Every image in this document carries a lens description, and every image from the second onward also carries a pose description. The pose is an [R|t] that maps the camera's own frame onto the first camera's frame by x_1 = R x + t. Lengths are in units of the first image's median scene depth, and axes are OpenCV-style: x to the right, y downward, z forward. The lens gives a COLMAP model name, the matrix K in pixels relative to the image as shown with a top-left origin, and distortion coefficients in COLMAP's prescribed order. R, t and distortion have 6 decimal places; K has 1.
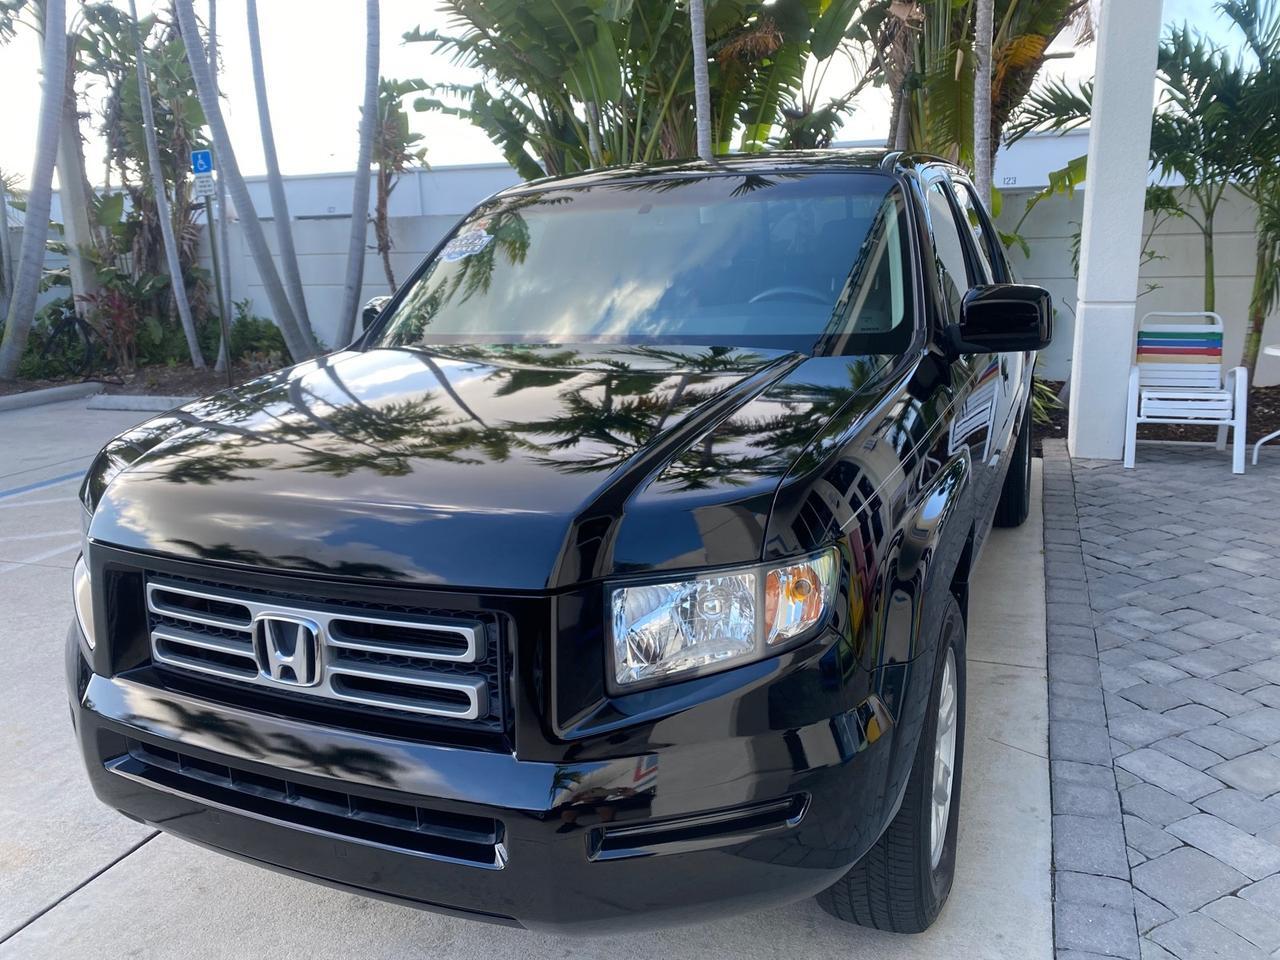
lens RADIAL K [[994.2, 0, 640.0], [0, 994.2, 480.0], [0, 0, 1]] dist [0.001100, -0.001182]
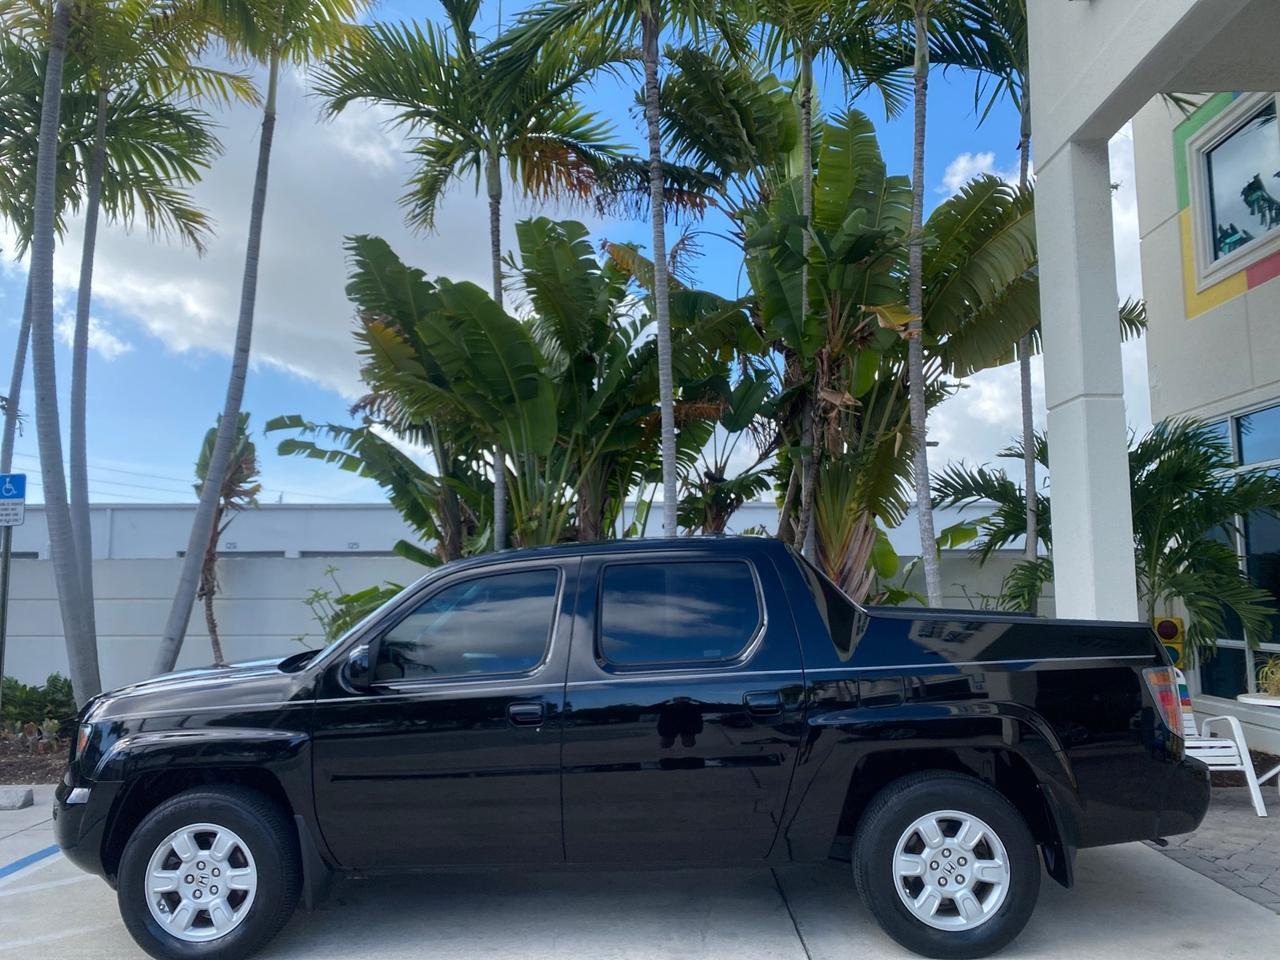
lens RADIAL K [[984.5, 0, 640.0], [0, 984.5, 480.0], [0, 0, 1]] dist [0.007969, -0.000746]
pose [[0.930230, 0.061377, 0.361807, -0.250456], [0.065819, 0.942023, -0.329030, -0.022842], [-0.361025, 0.329887, 0.872258, 0.100590]]
